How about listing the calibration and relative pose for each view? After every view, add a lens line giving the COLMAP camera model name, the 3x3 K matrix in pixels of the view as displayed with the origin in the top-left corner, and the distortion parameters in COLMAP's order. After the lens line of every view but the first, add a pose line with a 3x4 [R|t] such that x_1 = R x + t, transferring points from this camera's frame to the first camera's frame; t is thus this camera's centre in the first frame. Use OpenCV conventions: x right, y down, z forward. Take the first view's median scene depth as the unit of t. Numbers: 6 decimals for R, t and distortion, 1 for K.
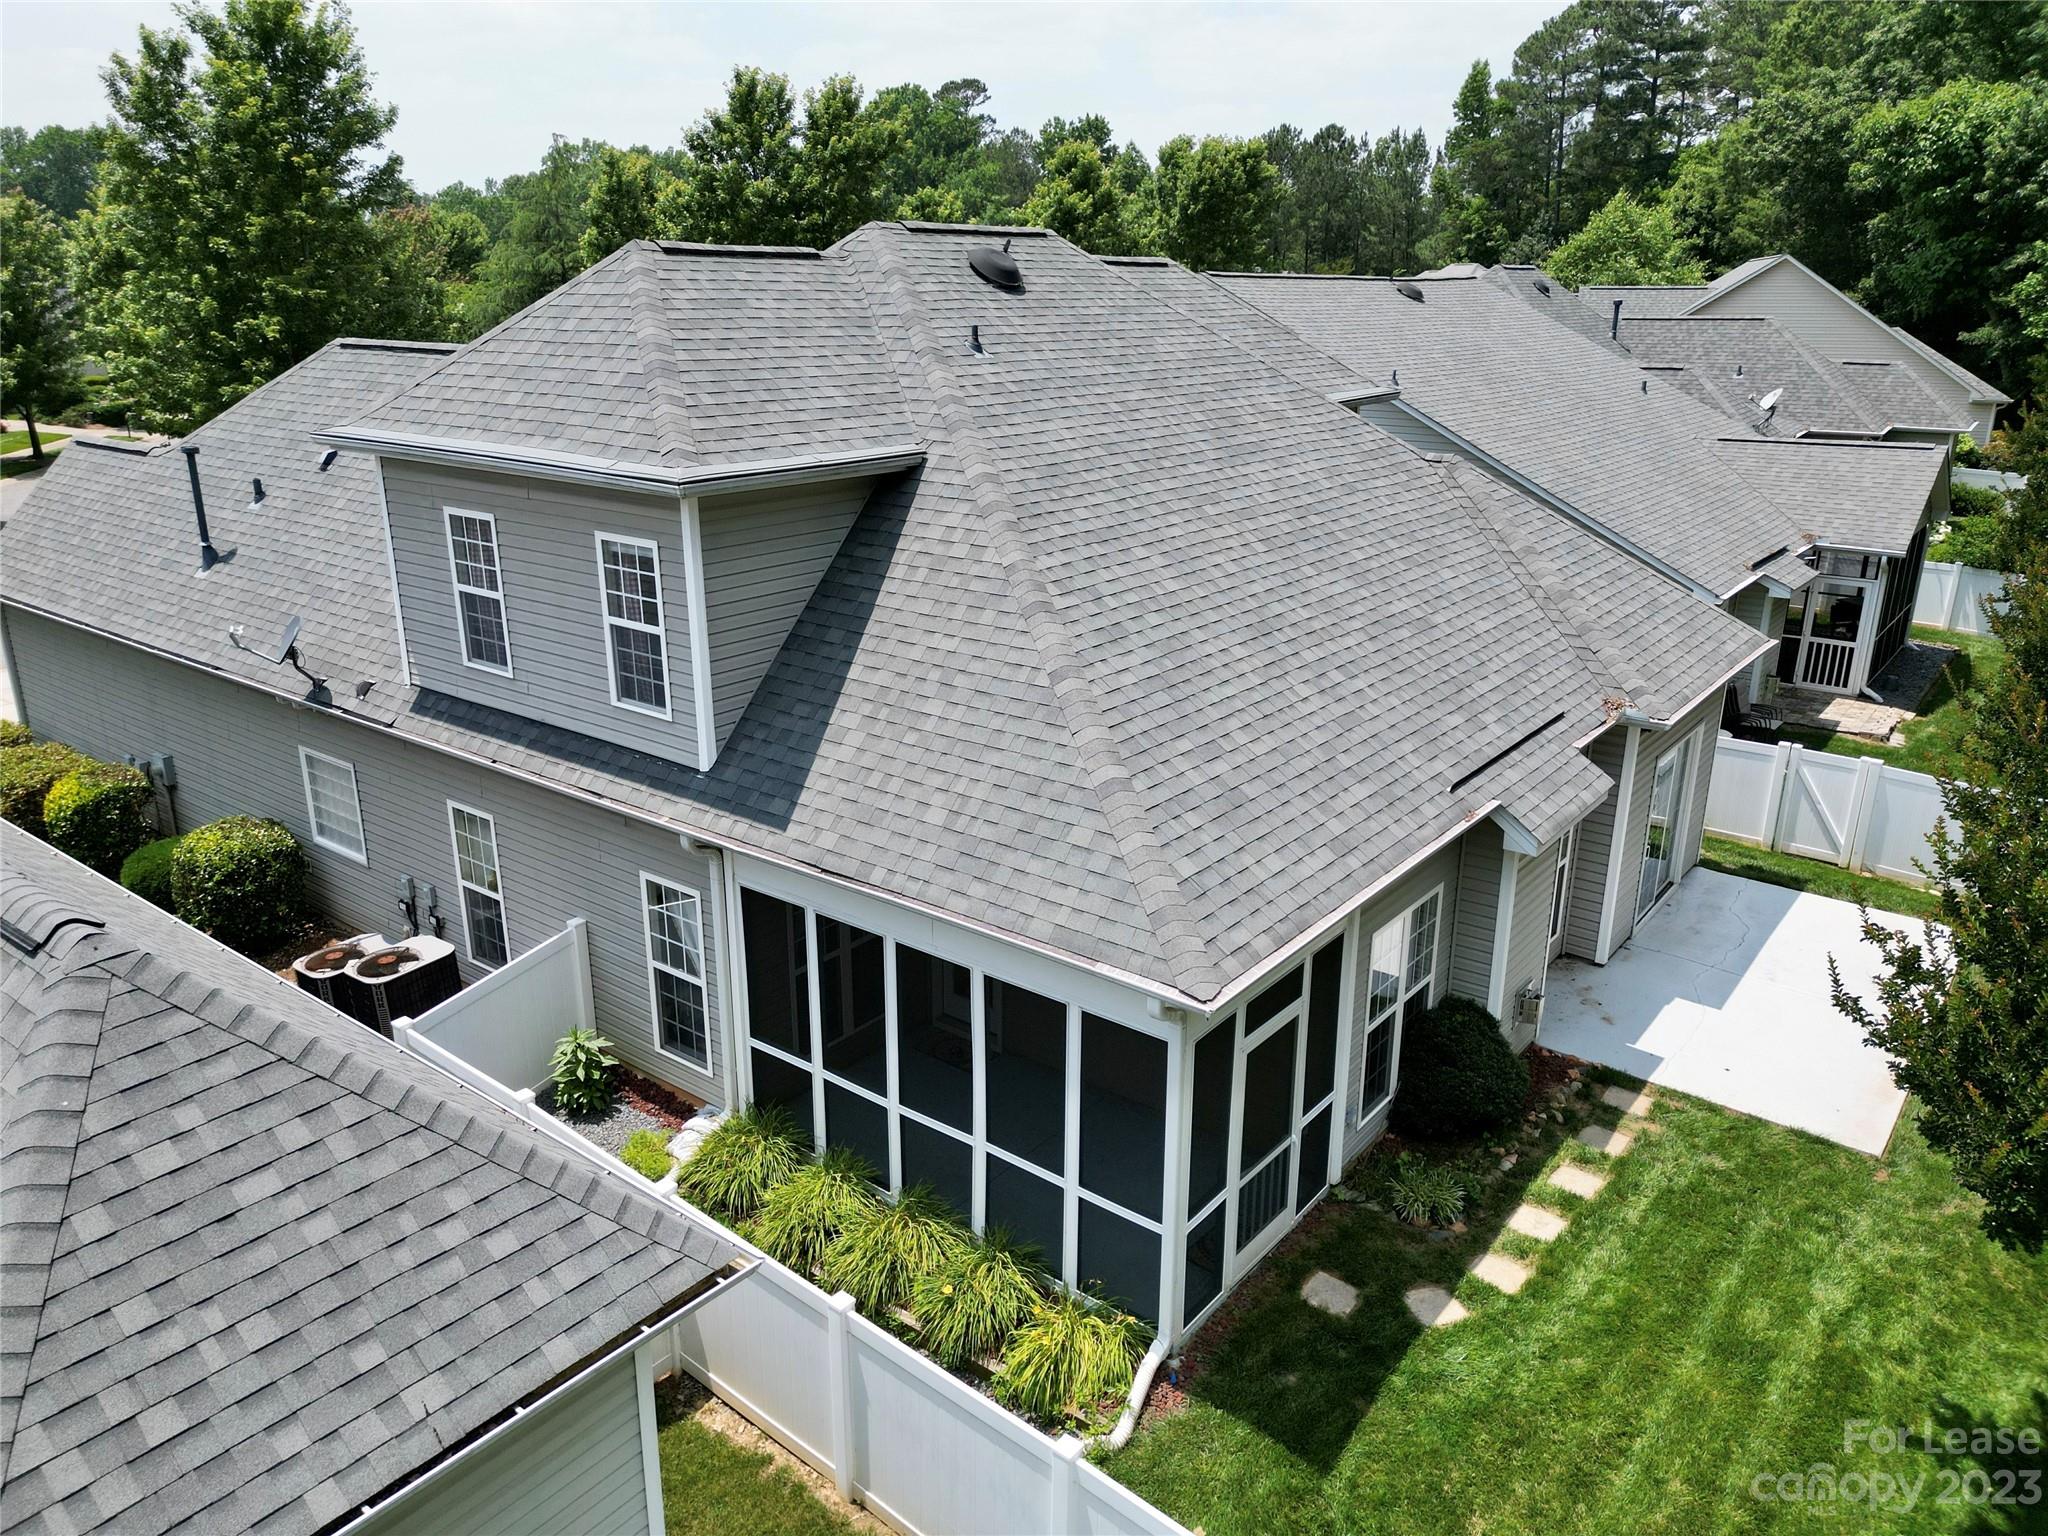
lens RADIAL K [[1430.0, 0, 1035.3], [0, 1430.0, 767.8], [0, 0, 1]] dist [0.055938, -0.030877]
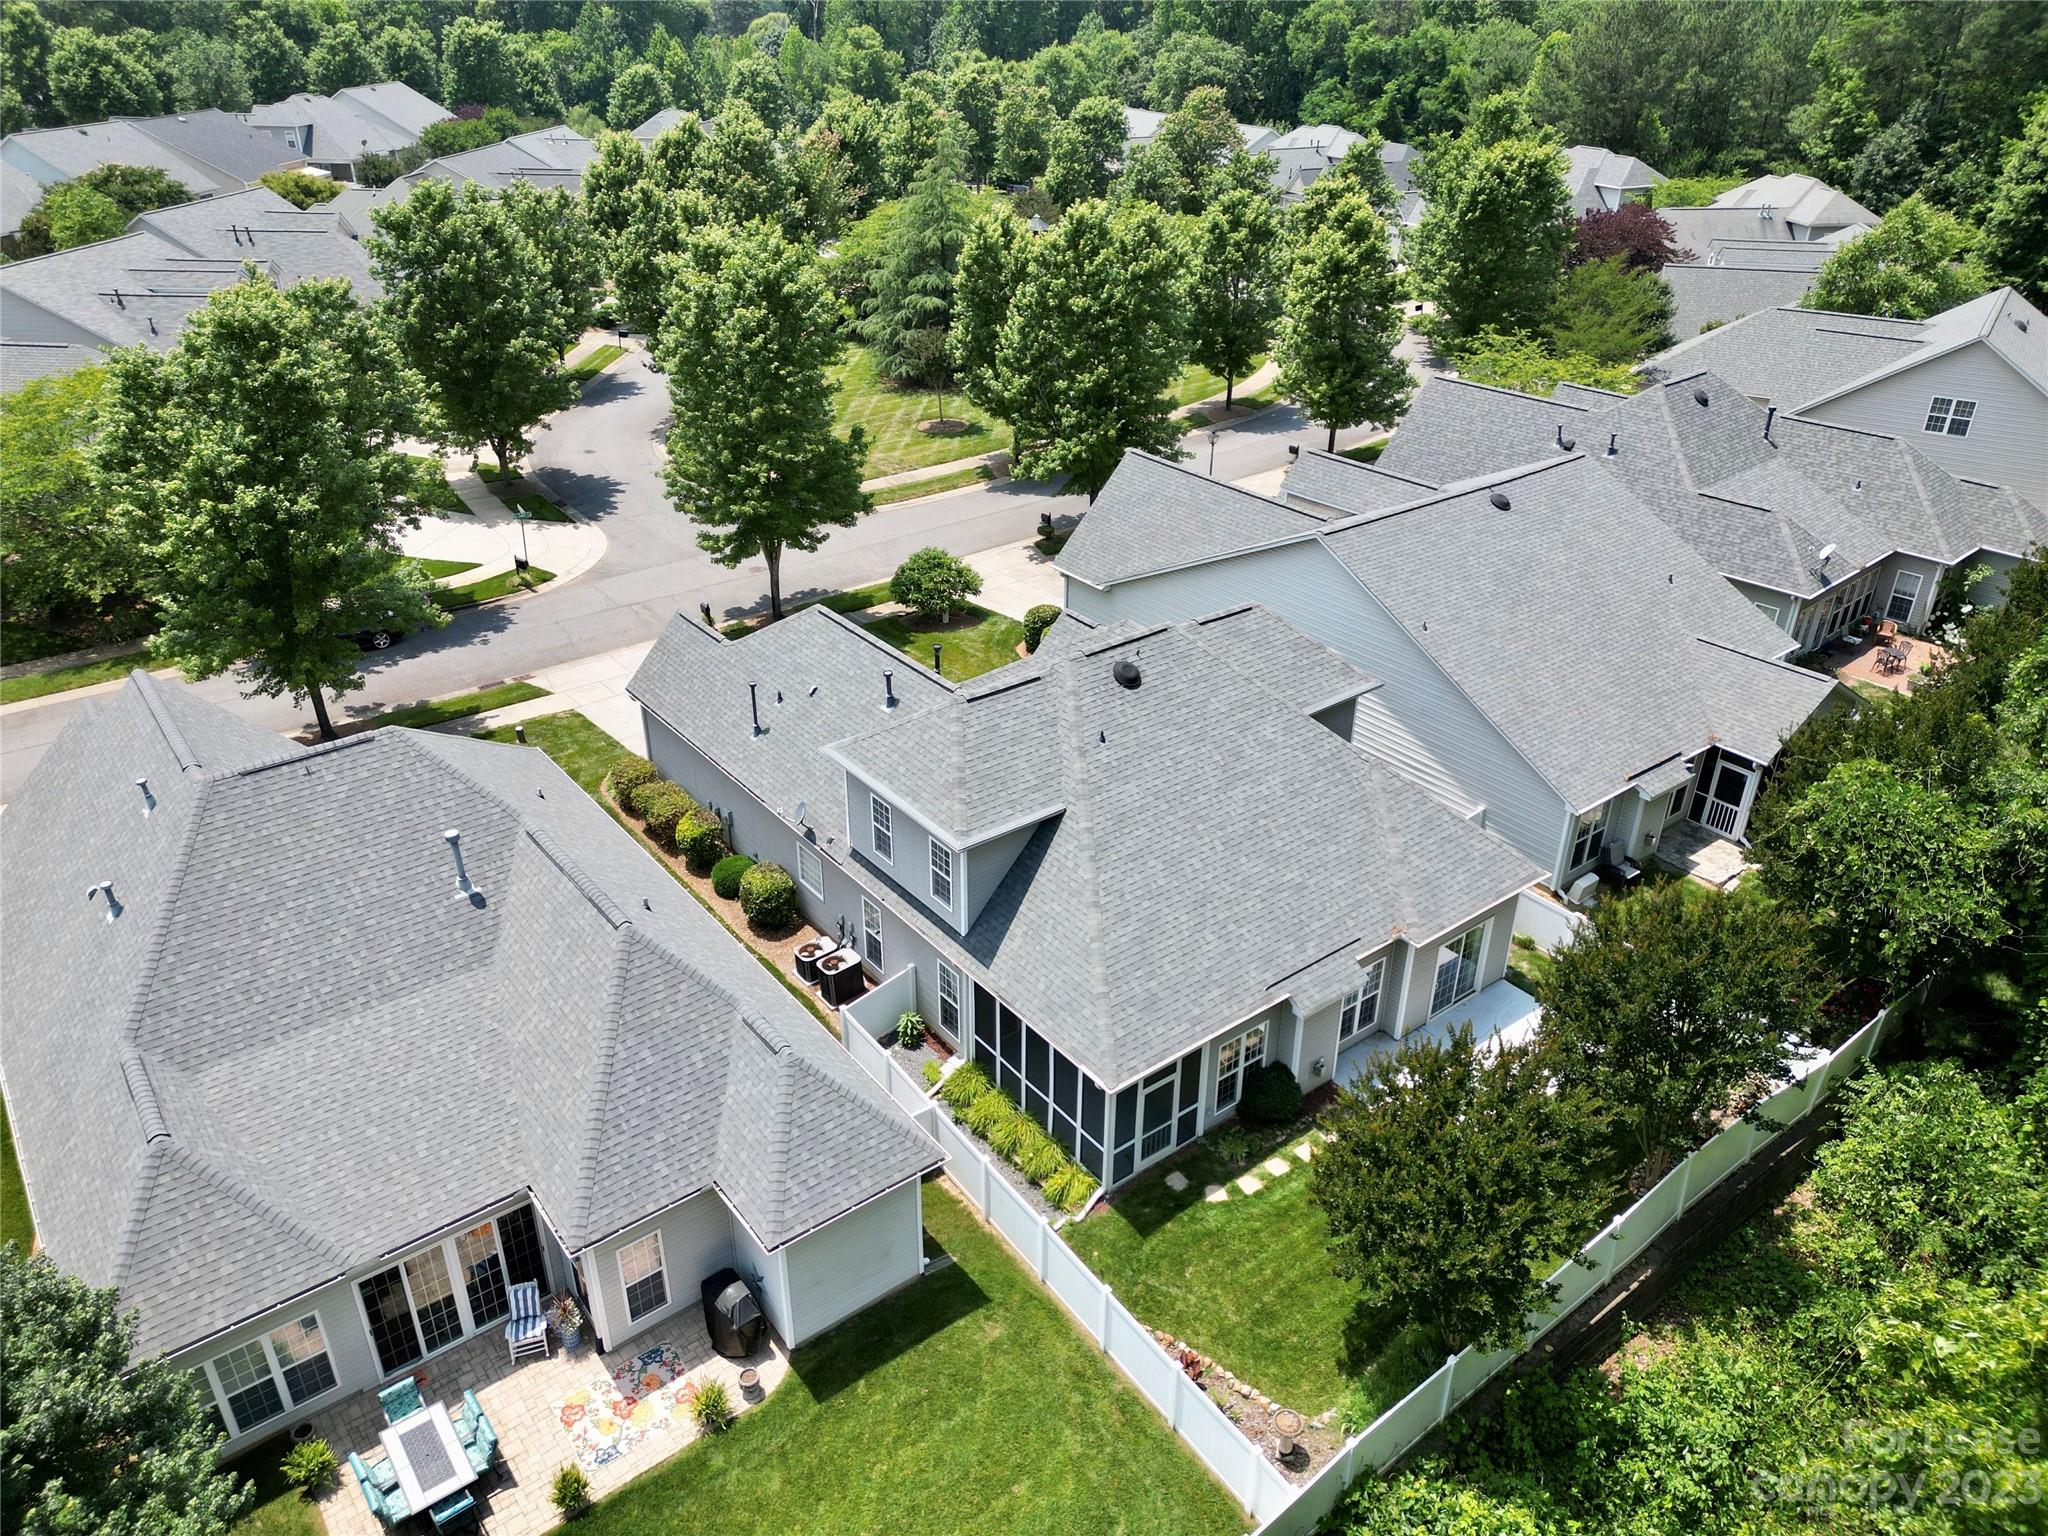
lens RADIAL K [[1430.0, 0, 1020.9], [0, 1430.0, 777.8], [0, 0, 1]] dist [0.055938, -0.030877]
pose [[0.966465, 0.123171, -0.225332, 0.383433], [-0.077980, 0.976795, 0.199473, -0.752416], [0.244673, -0.175213, 0.953643, -1.264120]]
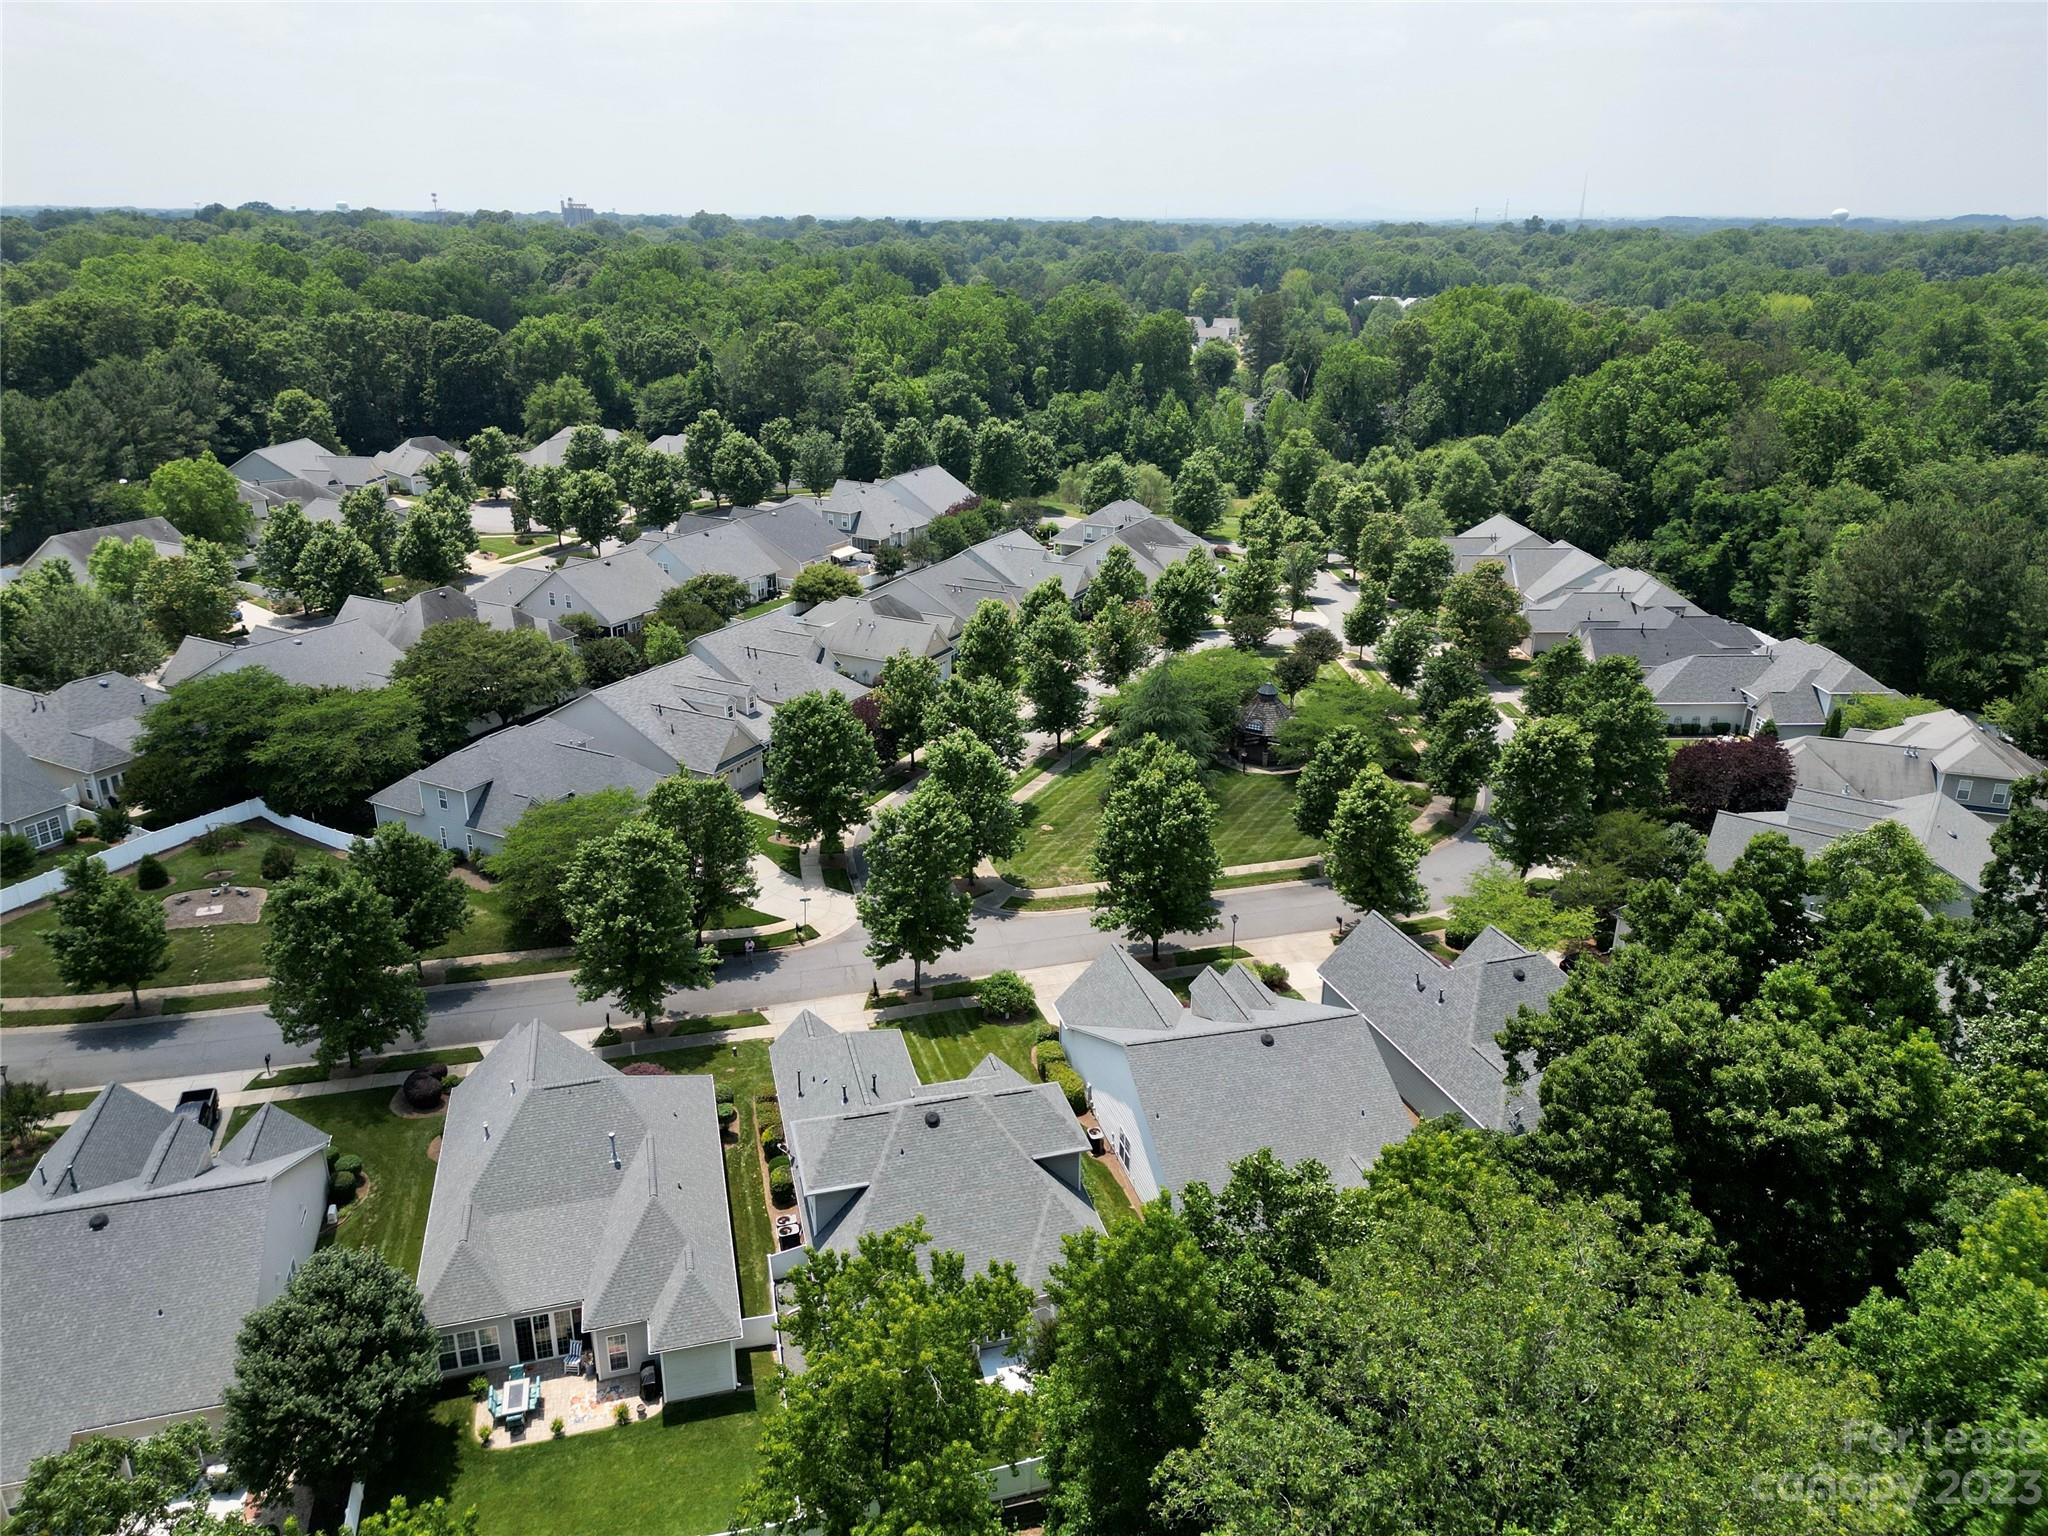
lens RADIAL K [[1430.0, 0, 1033.4], [0, 1430.0, 761.8], [0, 0, 1]] dist [0.055938, -0.030877]
pose [[0.802506, 0.215762, -0.556266, 2.848558], [-0.195635, 0.975937, 0.096306, -2.260140], [0.563659, 0.031539, 0.825405, -2.825706]]
